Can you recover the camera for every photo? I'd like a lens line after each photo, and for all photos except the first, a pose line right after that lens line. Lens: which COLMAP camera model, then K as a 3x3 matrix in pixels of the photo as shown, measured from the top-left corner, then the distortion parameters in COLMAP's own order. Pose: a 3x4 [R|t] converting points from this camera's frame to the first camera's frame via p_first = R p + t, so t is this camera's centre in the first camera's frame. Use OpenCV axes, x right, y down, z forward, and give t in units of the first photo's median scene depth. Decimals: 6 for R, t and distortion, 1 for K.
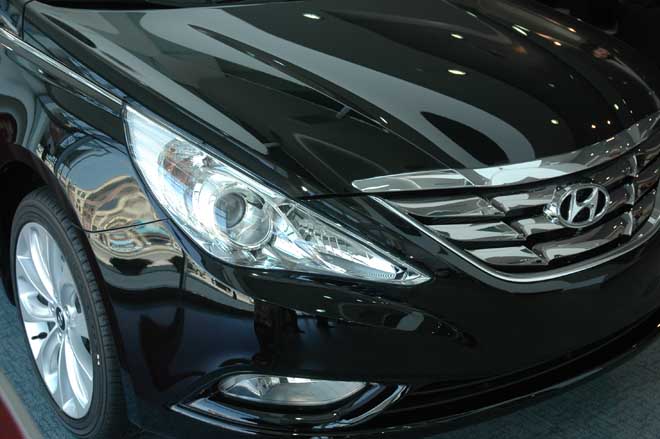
lens RADIAL K [[992.8, 0, 330.0], [0, 992.8, 219.5], [0, 0, 1]] dist [0.015974, 0.036453]
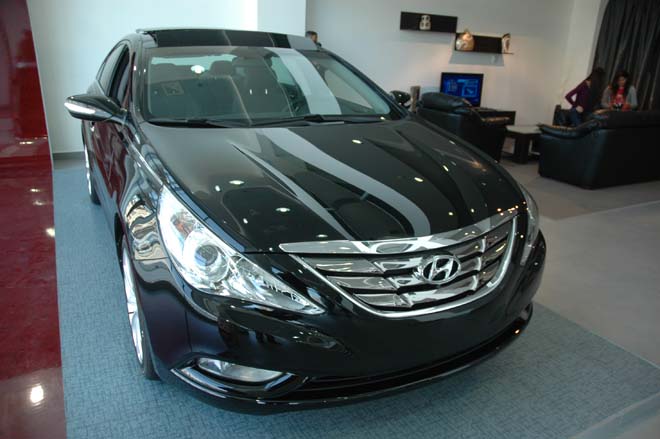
lens RADIAL K [[512.0, 0, 330.0], [0, 512.0, 219.5], [0, 0, 1]] dist [-0.121754, 0.101662]
pose [[0.987815, 0.074058, -0.136884, 0.194512], [-0.080726, 0.995773, -0.043819, -0.045396], [0.133060, 0.054336, 0.989617, 0.197753]]
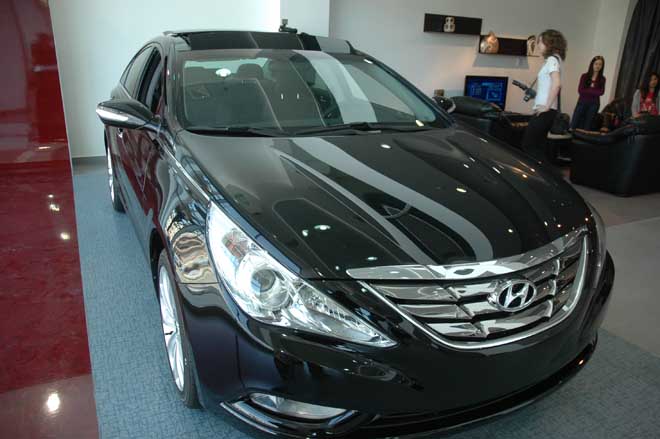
lens RADIAL K [[512.0, 0, 330.0], [0, 512.0, 219.5], [0, 0, 1]] dist [-0.121754, 0.101662]
pose [[0.984928, 0.077414, -0.154676, 0.099429], [-0.085484, 0.995267, -0.046218, -0.068990], [0.150366, 0.058743, 0.986884, 0.256469]]
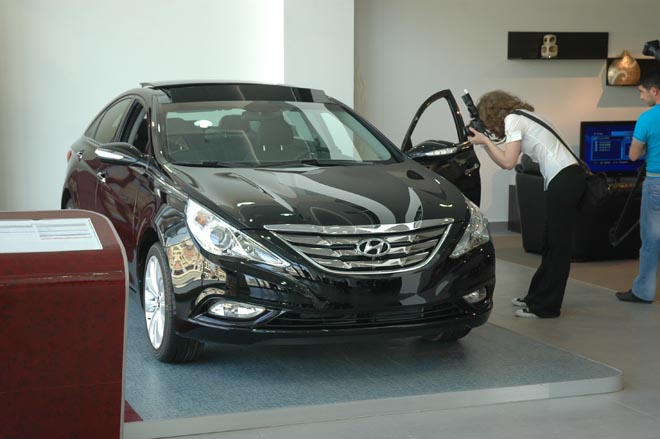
lens RADIAL K [[1355.1, 0, 349.5], [0, 1355.1, 220.2], [0, 0, 1]] dist [0.521117, -0.002483]
pose [[0.962414, 0.021622, -0.270726, 1.081054], [-0.093134, 0.962657, -0.254199, 0.748561], [0.255120, 0.269859, 0.928488, -1.990202]]
